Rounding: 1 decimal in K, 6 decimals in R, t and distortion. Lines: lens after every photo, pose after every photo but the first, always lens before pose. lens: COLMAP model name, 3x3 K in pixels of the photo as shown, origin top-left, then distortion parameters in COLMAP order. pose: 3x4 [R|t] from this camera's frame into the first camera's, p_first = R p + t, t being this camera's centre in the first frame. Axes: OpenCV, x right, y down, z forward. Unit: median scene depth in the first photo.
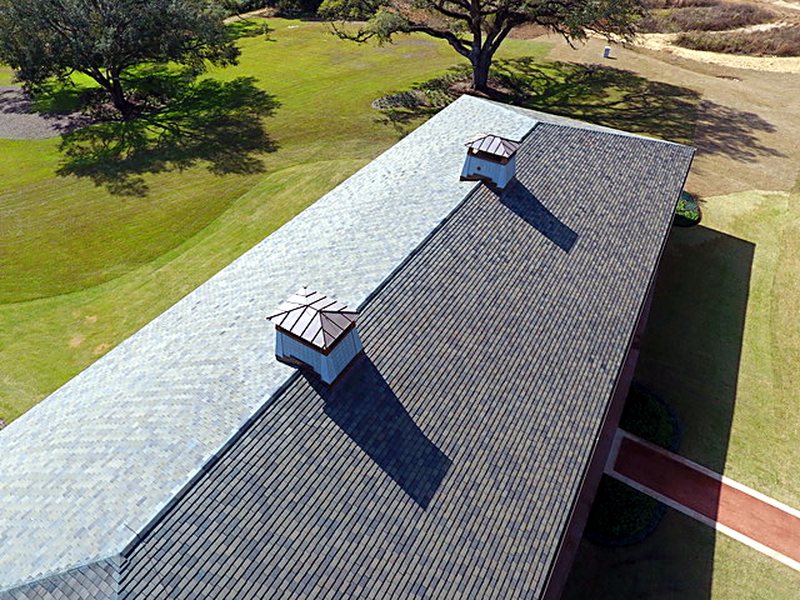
lens RADIAL K [[468.1, 0, 393.1], [0, 468.1, 295.6], [0, 0, 1]] dist [-0.007154, 0.001139]
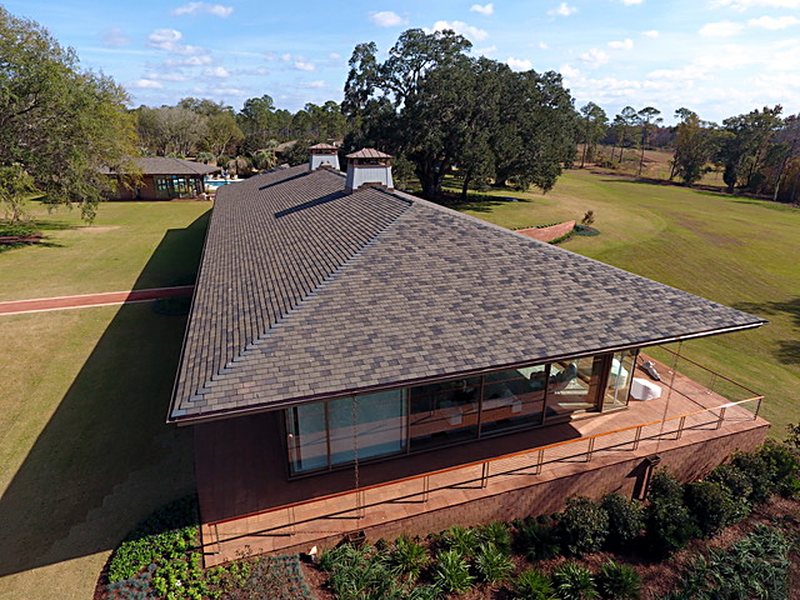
lens RADIAL K [[468.1, 0, 393.1], [0, 468.1, 295.6], [0, 0, 1]] dist [-0.007154, 0.001139]
pose [[-0.636223, 0.250393, -0.729742, 1.042135], [-0.534641, 0.538835, 0.651012, -0.873582], [0.556219, 0.804339, -0.208949, 1.486571]]
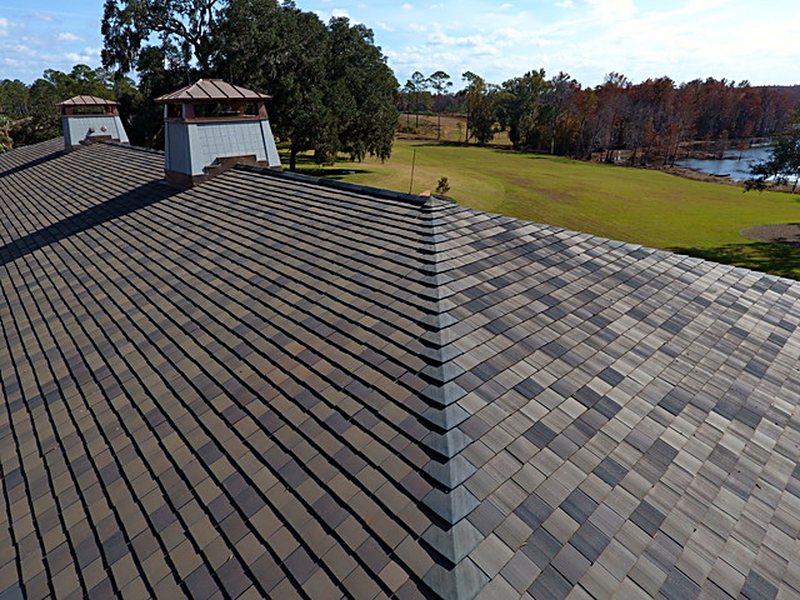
lens RADIAL K [[468.1, 0, 393.1], [0, 468.1, 295.6], [0, 0, 1]] dist [-0.007154, 0.001139]
pose [[-0.265253, 0.371469, -0.889748, 0.951661], [-0.649874, 0.612808, 0.449589, -0.790400], [0.712253, 0.697479, 0.078859, 1.419563]]
